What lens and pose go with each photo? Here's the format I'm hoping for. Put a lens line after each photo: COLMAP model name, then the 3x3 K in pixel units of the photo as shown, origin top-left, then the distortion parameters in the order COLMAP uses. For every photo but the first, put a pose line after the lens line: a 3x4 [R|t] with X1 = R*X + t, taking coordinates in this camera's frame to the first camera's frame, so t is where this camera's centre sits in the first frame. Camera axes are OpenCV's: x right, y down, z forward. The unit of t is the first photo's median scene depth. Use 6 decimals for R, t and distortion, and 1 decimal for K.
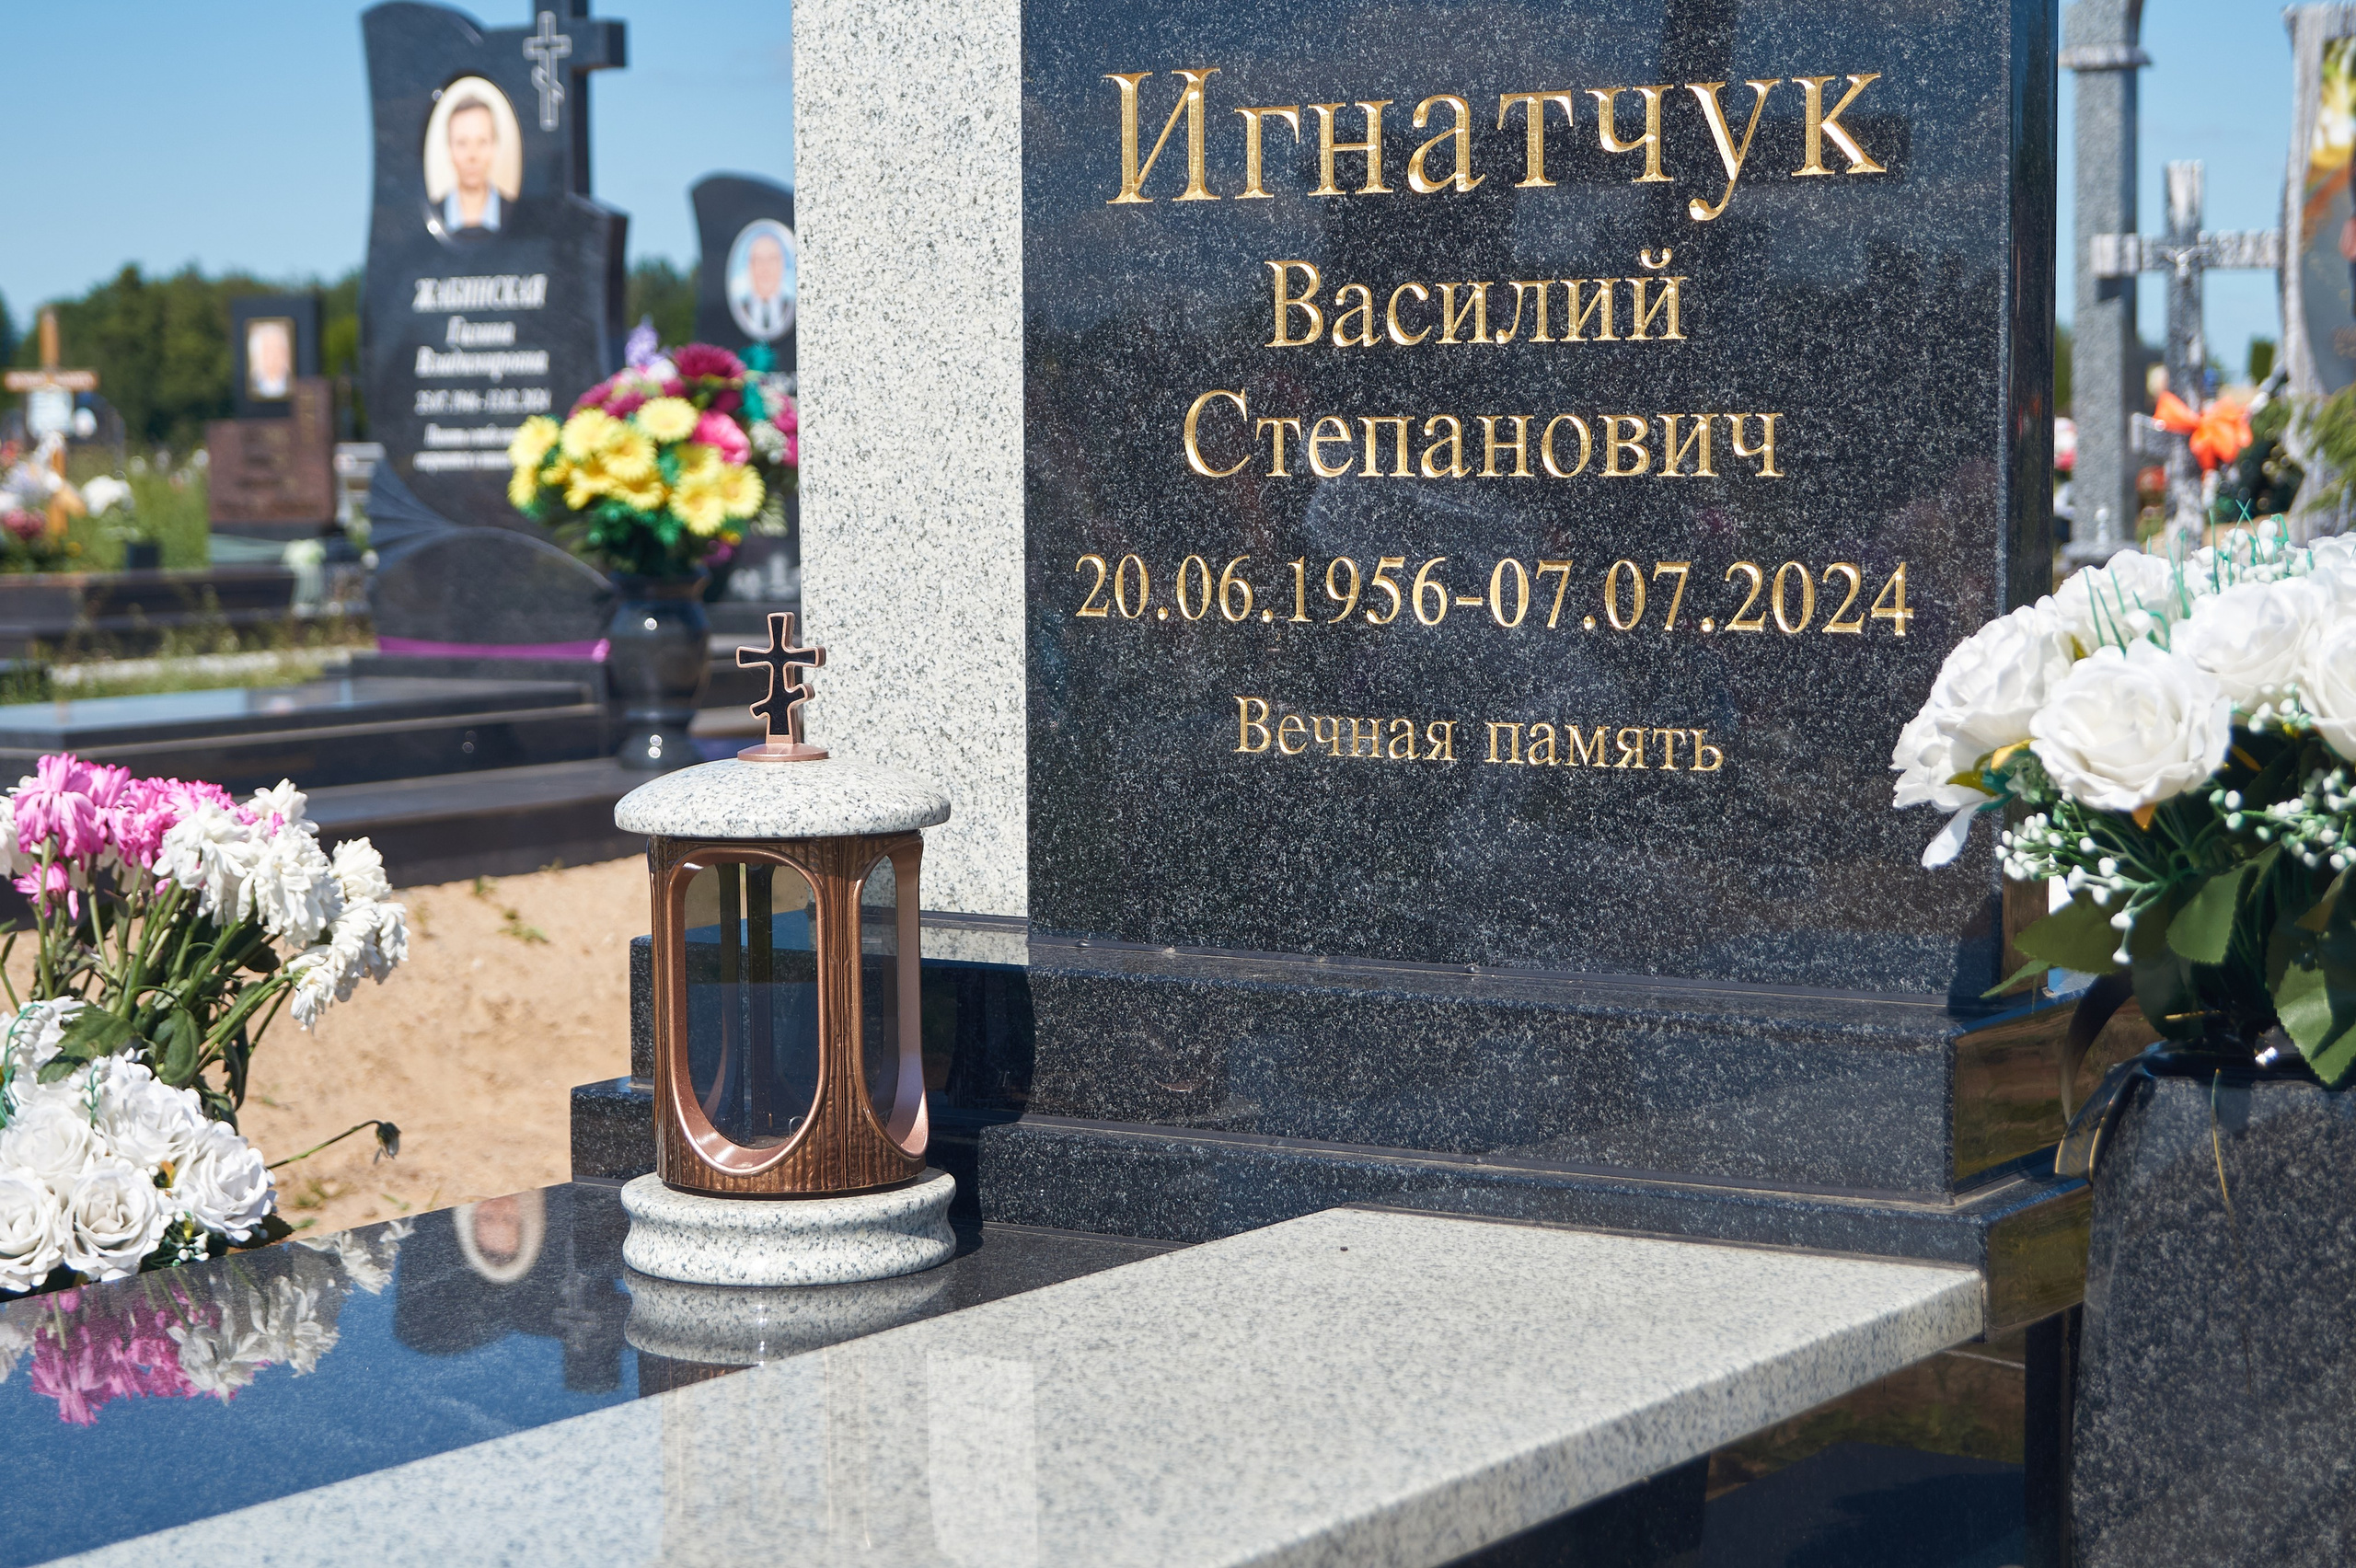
lens RADIAL K [[4324.2, 0, 1178.5], [0, 4324.2, 784.6], [0, 0, 1]] dist [-0.006932, 0.000000]
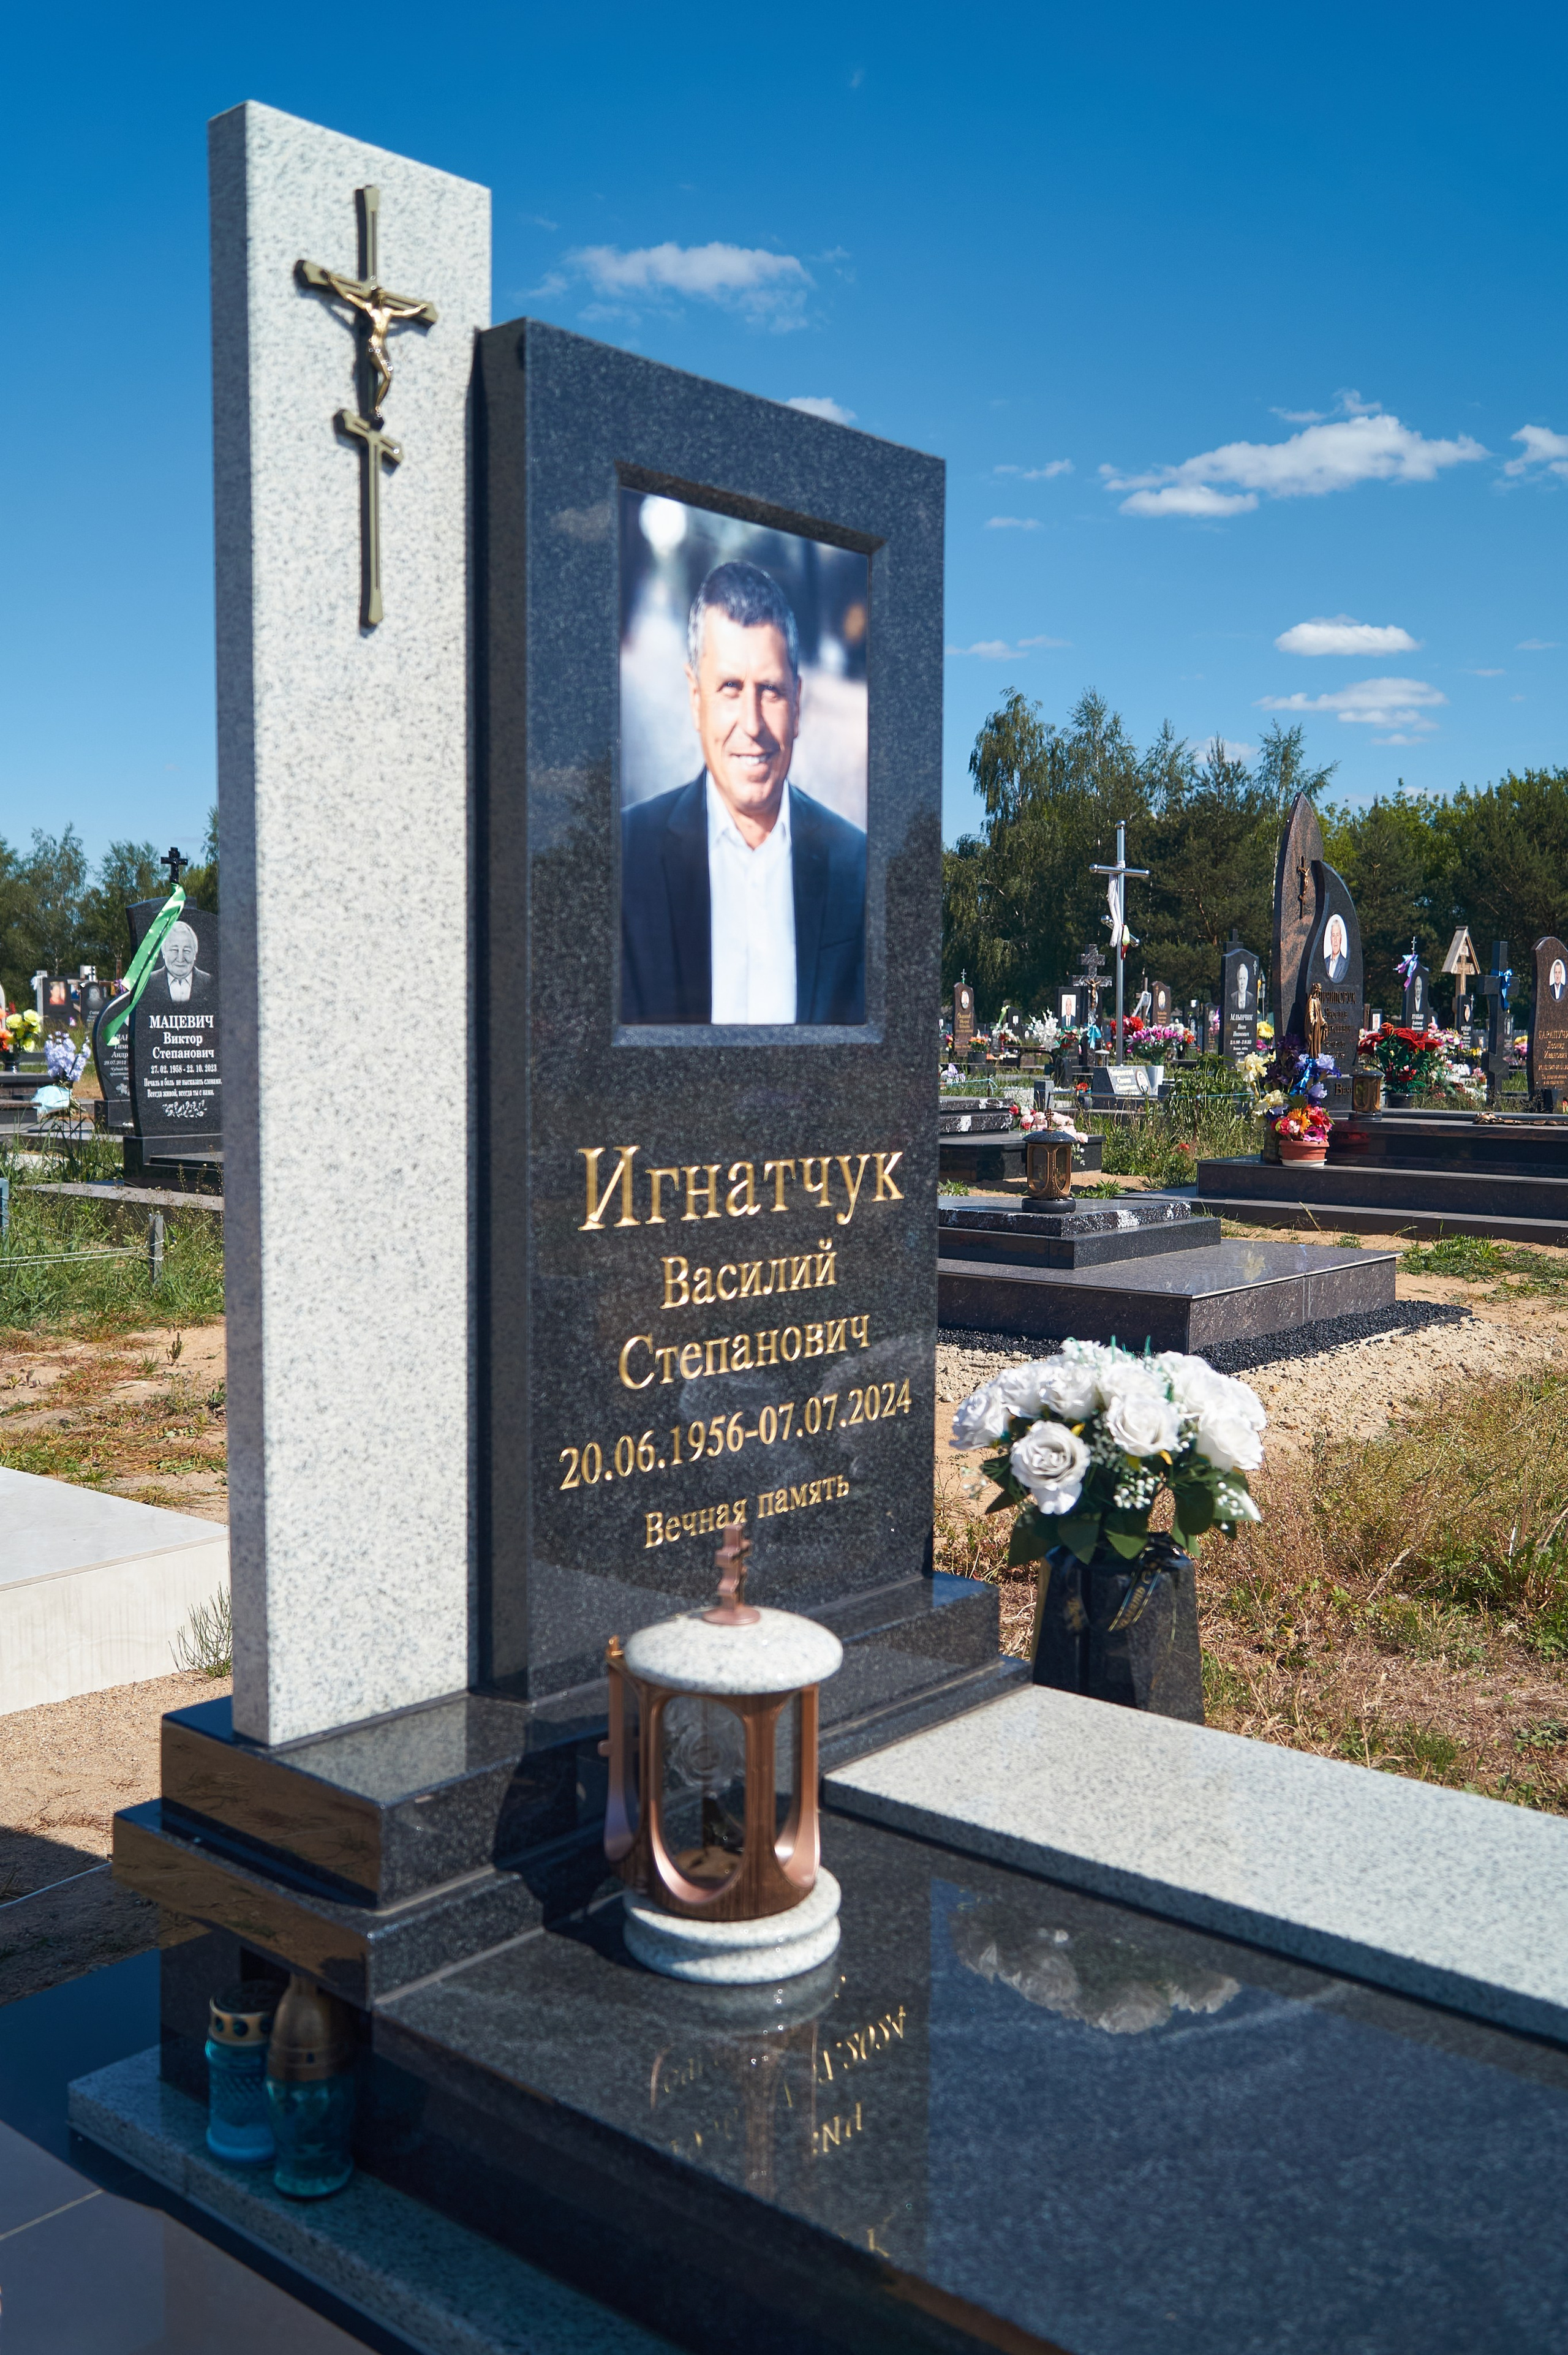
lens RADIAL K [[2092.5, 0, 783.6], [0, 2092.5, 1174.9], [0, 0, 1]] dist [0.007734, 0.000702]
pose [[0.136801, -0.064264, 0.988512, -0.788930], [0.077342, 0.995540, 0.054017, -0.195257], [-0.987575, 0.069064, 0.141161, 0.836053]]
